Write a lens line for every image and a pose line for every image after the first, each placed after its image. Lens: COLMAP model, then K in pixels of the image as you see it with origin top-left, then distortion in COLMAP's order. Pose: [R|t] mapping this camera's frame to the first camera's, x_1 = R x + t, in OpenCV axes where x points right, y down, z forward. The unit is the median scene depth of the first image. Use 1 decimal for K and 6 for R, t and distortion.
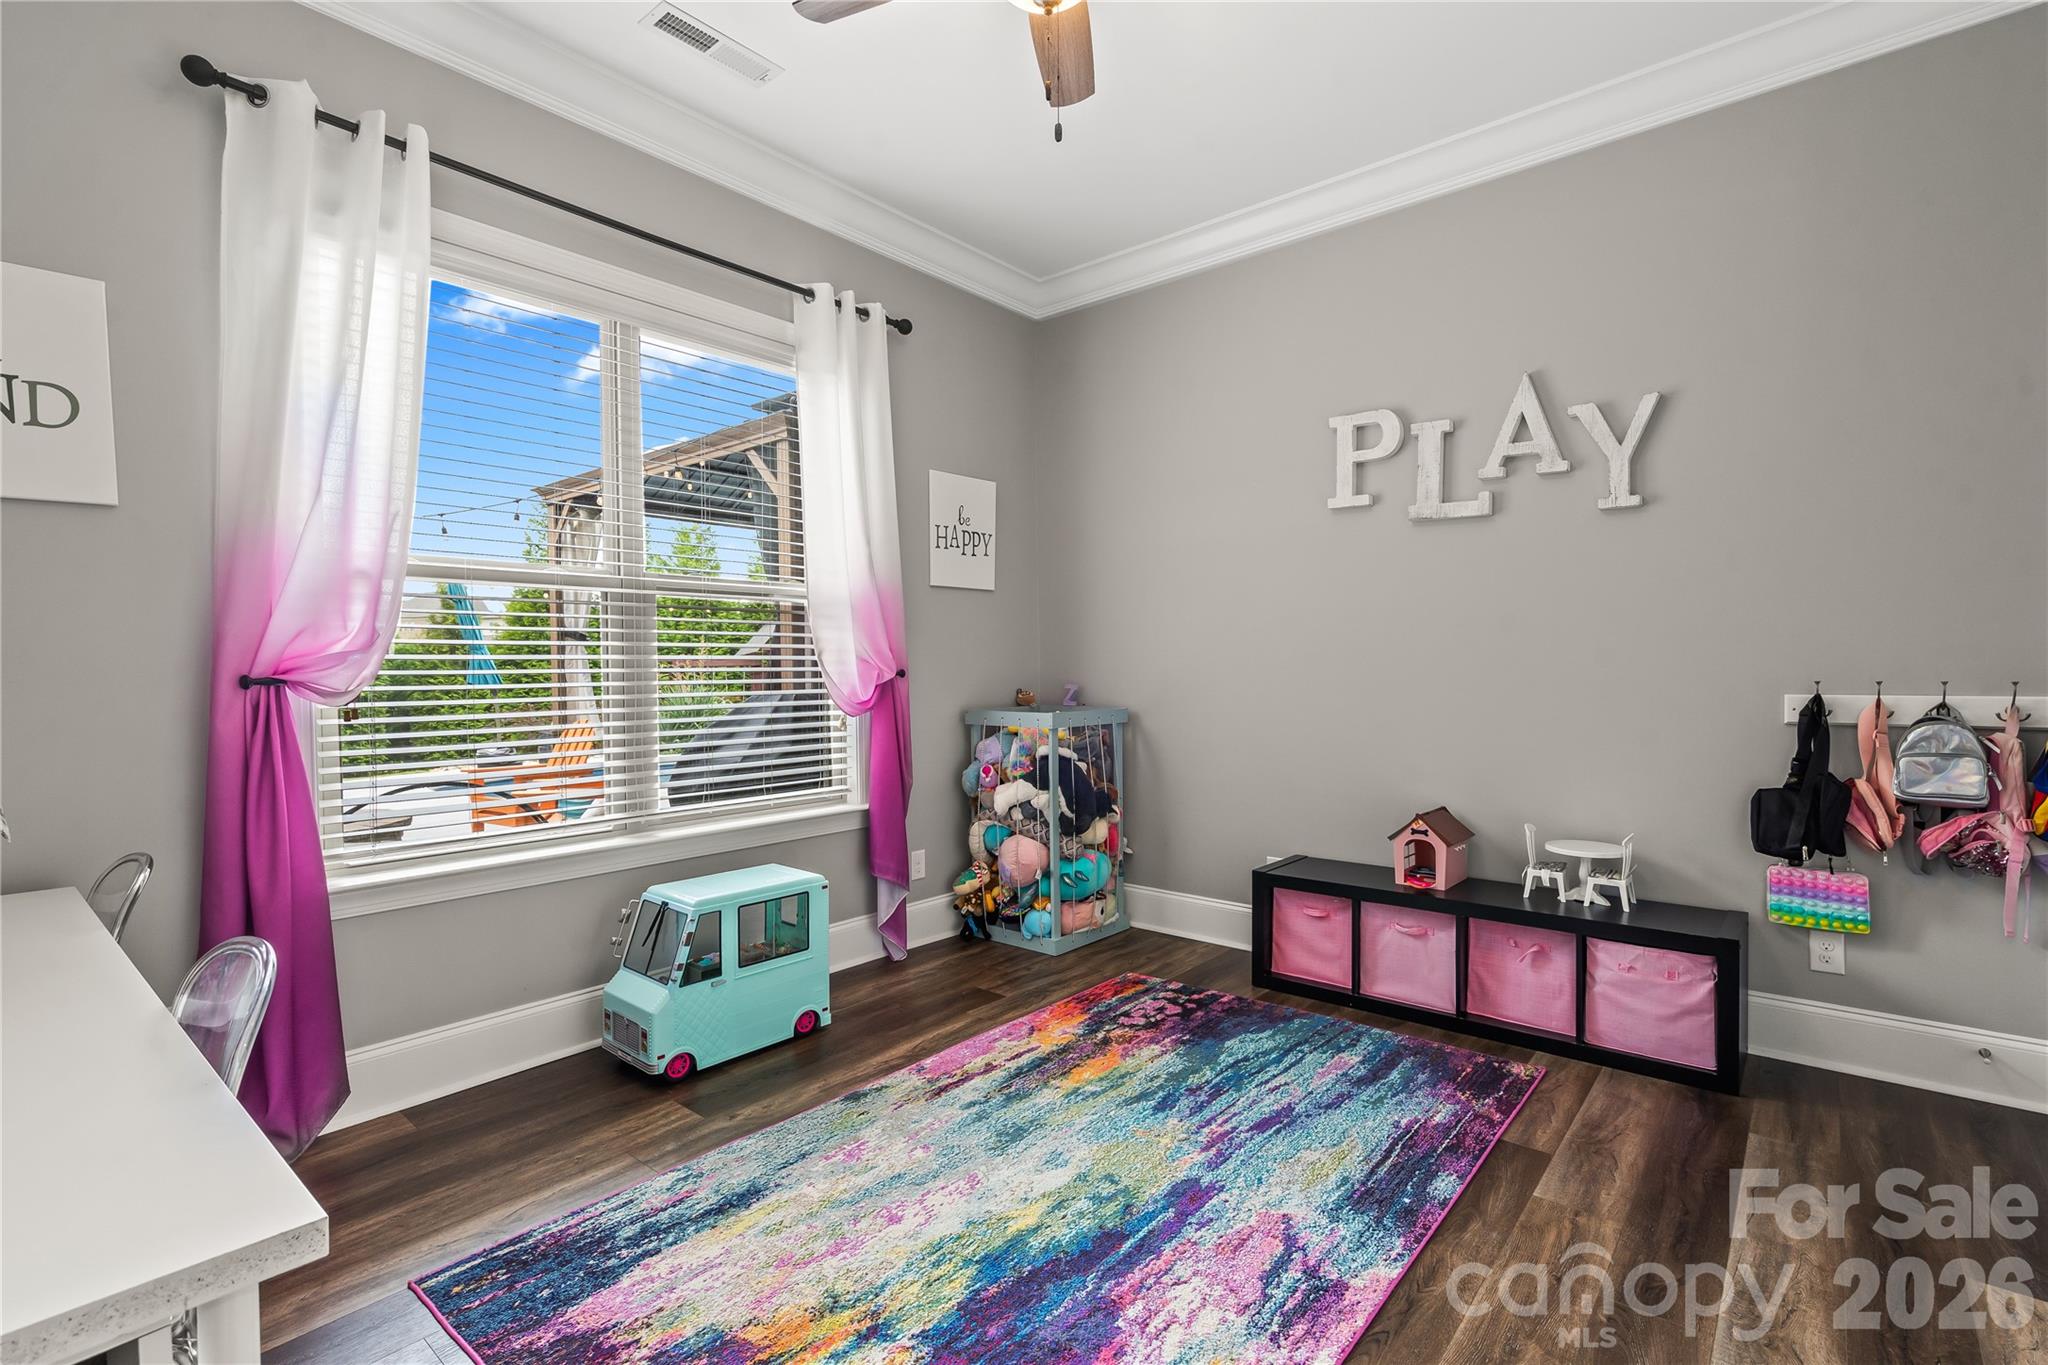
lens RADIAL K [[938.8, 0, 1032.5], [0, 938.8, 673.3], [0, 0, 1]] dist [-0.003065, 0.000545]
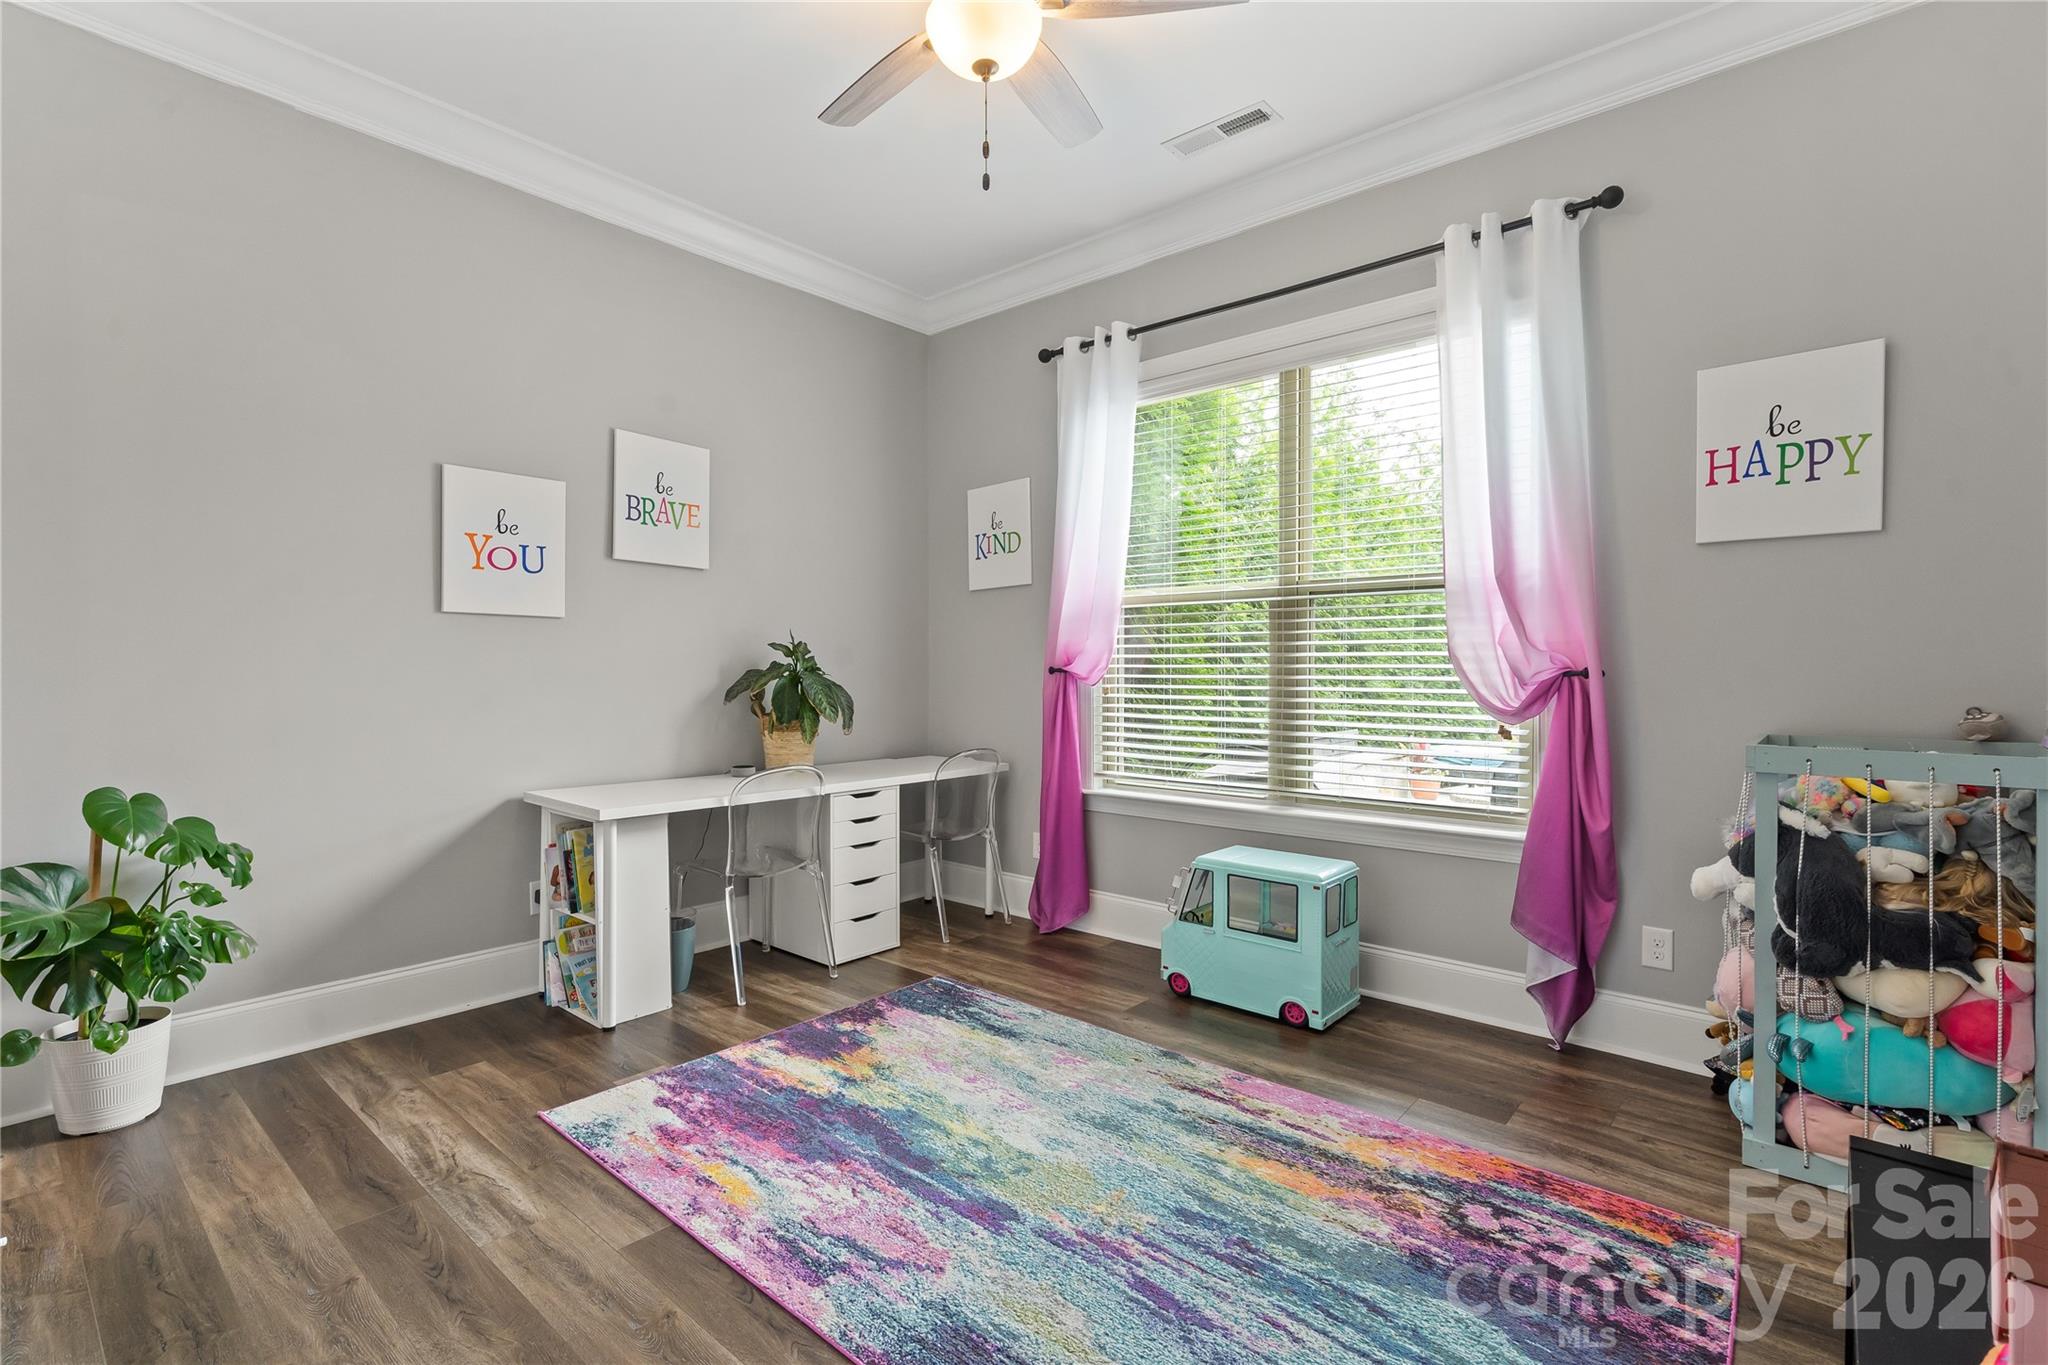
lens RADIAL K [[938.8, 0, 1033.0], [0, 938.8, 672.5], [0, 0, 1]] dist [-0.003065, 0.000545]
pose [[-0.008840, 0.014021, -0.999863, 0.892544], [-0.007698, 0.999871, 0.014089, -0.011055], [0.999931, 0.007822, -0.008731, 0.833150]]
